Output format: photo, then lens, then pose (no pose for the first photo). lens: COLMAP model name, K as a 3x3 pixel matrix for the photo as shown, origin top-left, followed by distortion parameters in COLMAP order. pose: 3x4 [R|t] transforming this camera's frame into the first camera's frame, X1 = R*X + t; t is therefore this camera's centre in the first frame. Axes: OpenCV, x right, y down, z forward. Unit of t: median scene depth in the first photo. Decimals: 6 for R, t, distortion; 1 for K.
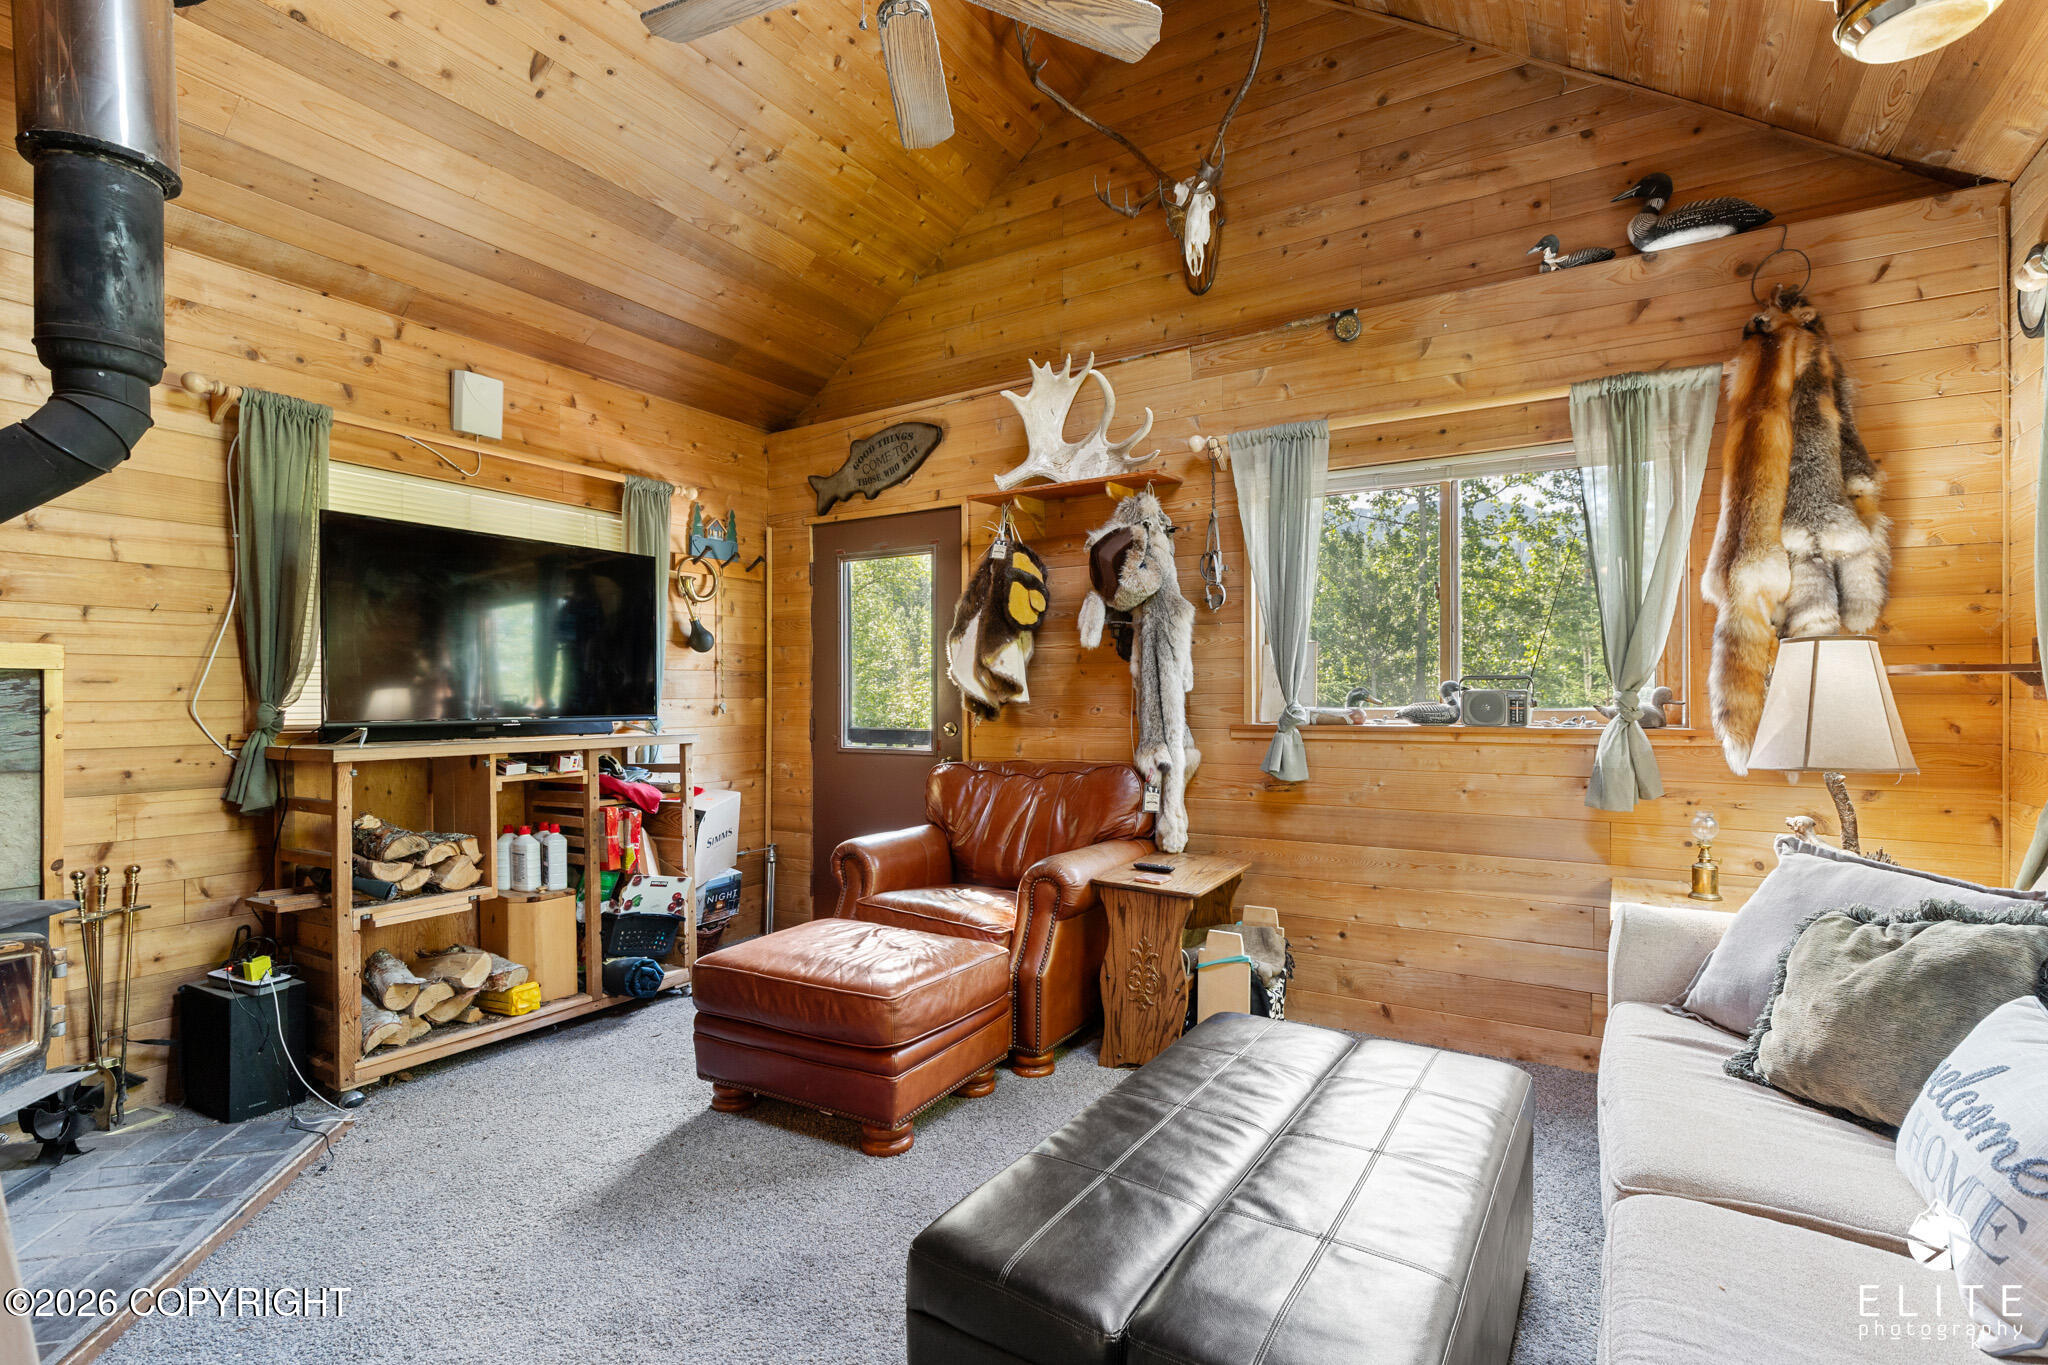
lens RADIAL K [[934.6, 0, 1050.7], [0, 934.6, 695.0], [0, 0, 1]] dist [0.001205, 0.000018]
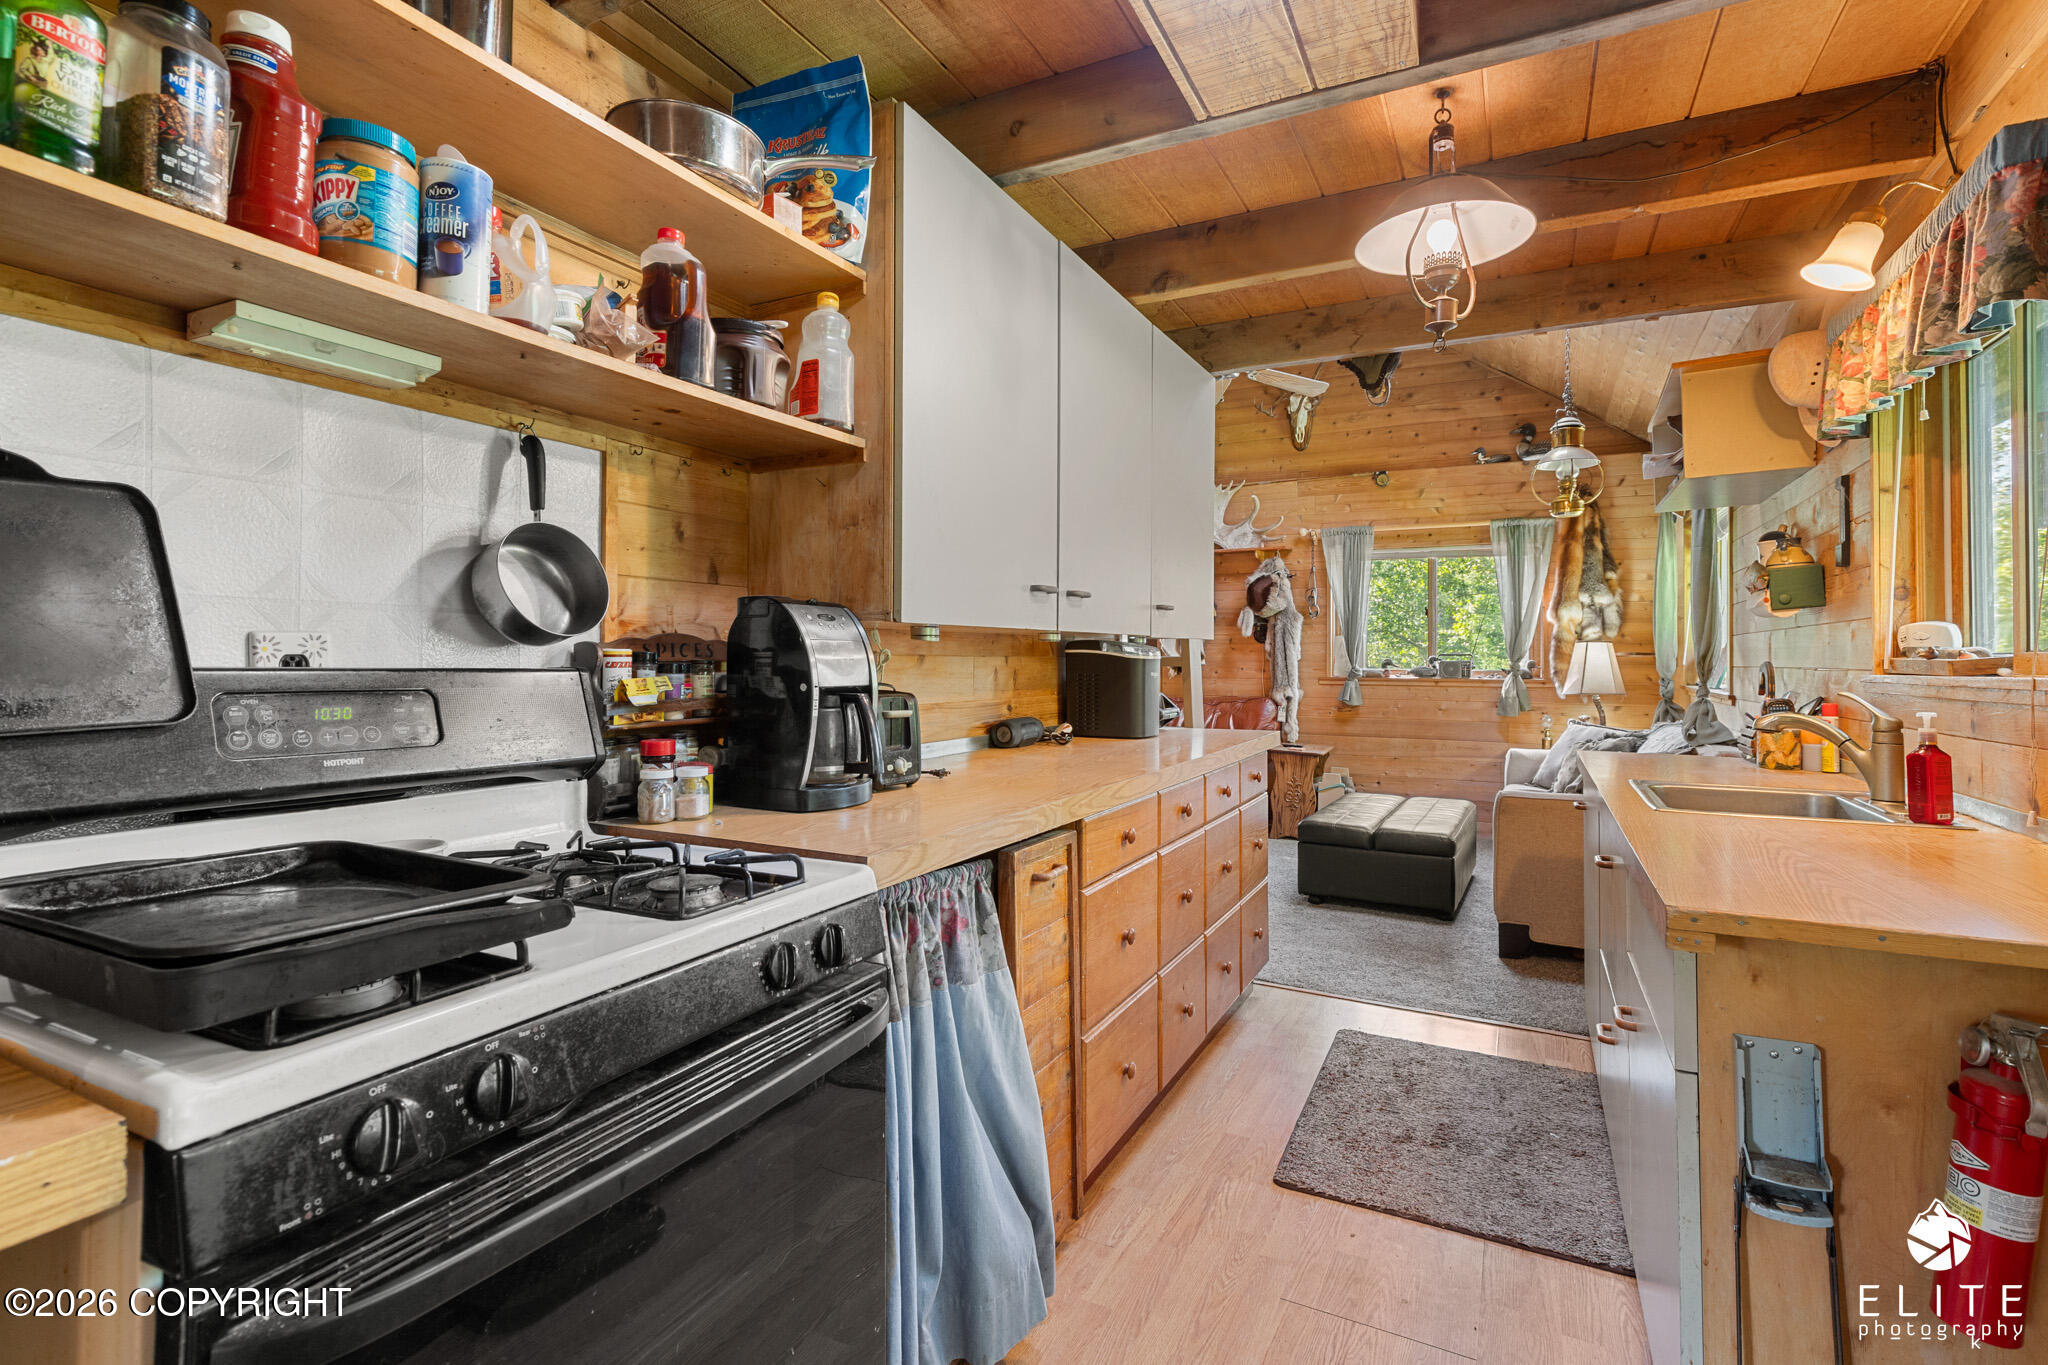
lens RADIAL K [[959.4, 0, 1017.1], [0, 959.4, 643.3], [0, 0, 1]] dist [-0.000356, -0.000239]
pose [[0.998730, 0.009994, 0.049380, -0.596105], [-0.009211, 0.999829, -0.016045, -0.000671], [-0.049532, 0.015570, 0.998651, -1.070459]]
